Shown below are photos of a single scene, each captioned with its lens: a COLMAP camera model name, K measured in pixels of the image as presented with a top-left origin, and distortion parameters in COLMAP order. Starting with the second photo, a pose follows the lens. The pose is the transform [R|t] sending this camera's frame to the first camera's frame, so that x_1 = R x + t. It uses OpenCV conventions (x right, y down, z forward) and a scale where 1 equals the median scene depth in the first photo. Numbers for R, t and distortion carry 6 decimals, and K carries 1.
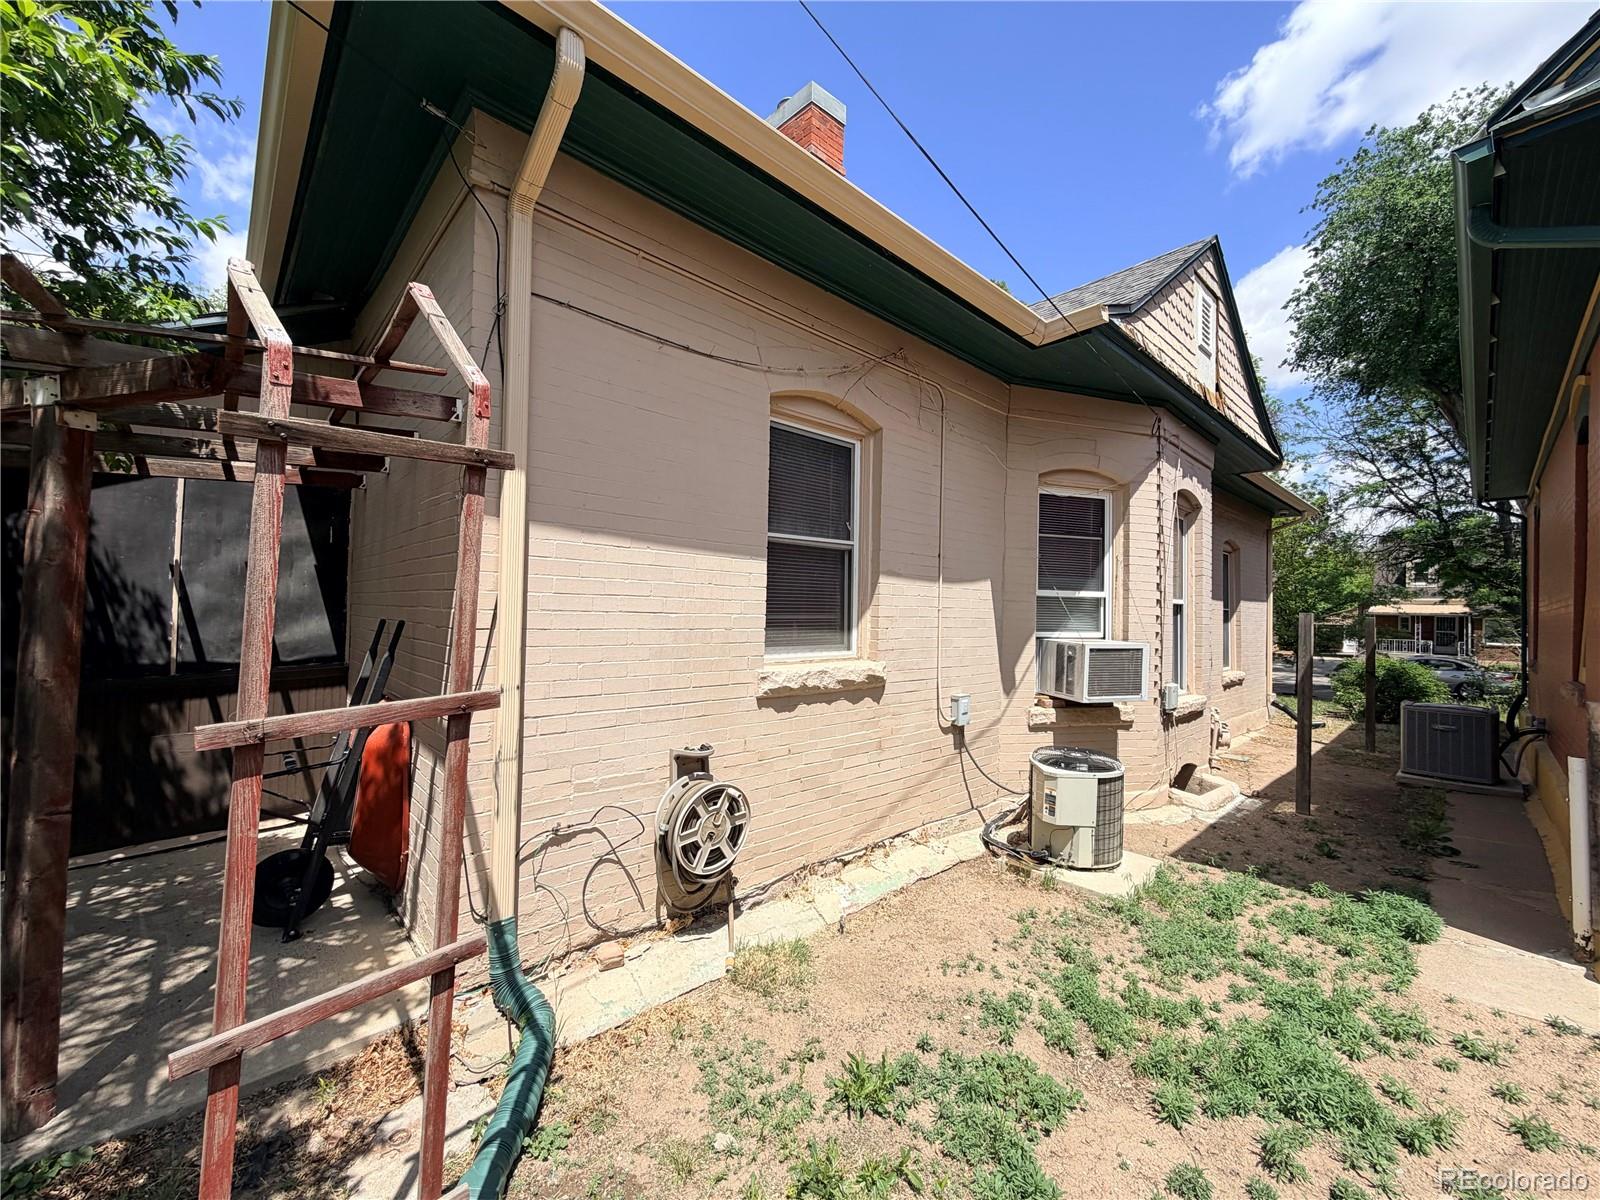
lens RADIAL K [[633.2, 0, 800.0], [0, 633.2, 600.0], [0, 0, 1]] dist [-0.000509, 0.000070]
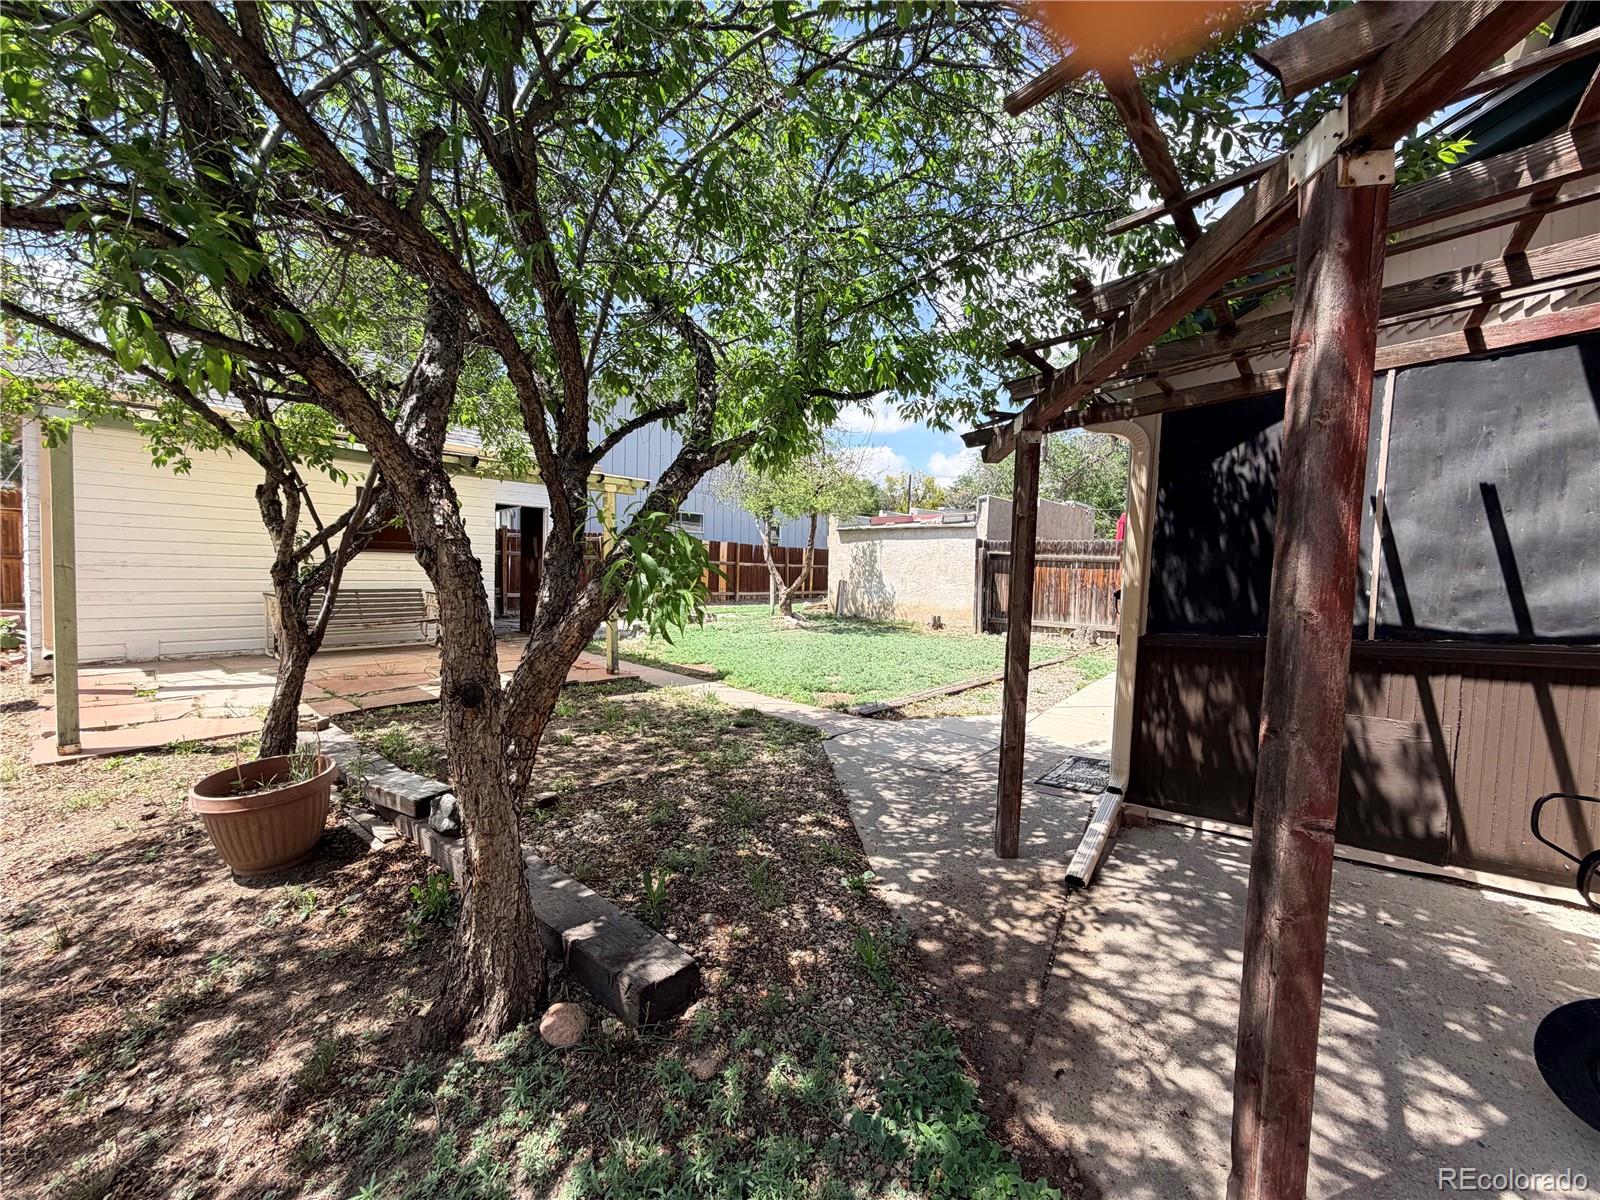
lens RADIAL K [[633.2, 0, 800.0], [0, 633.2, 600.0], [0, 0, 1]] dist [-0.000509, 0.000070]
pose [[0.129979, 0.033824, -0.990940, -0.317481], [-0.004951, 0.999428, 0.033464, 0.047276], [0.991504, 0.000556, 0.130072, 0.208915]]
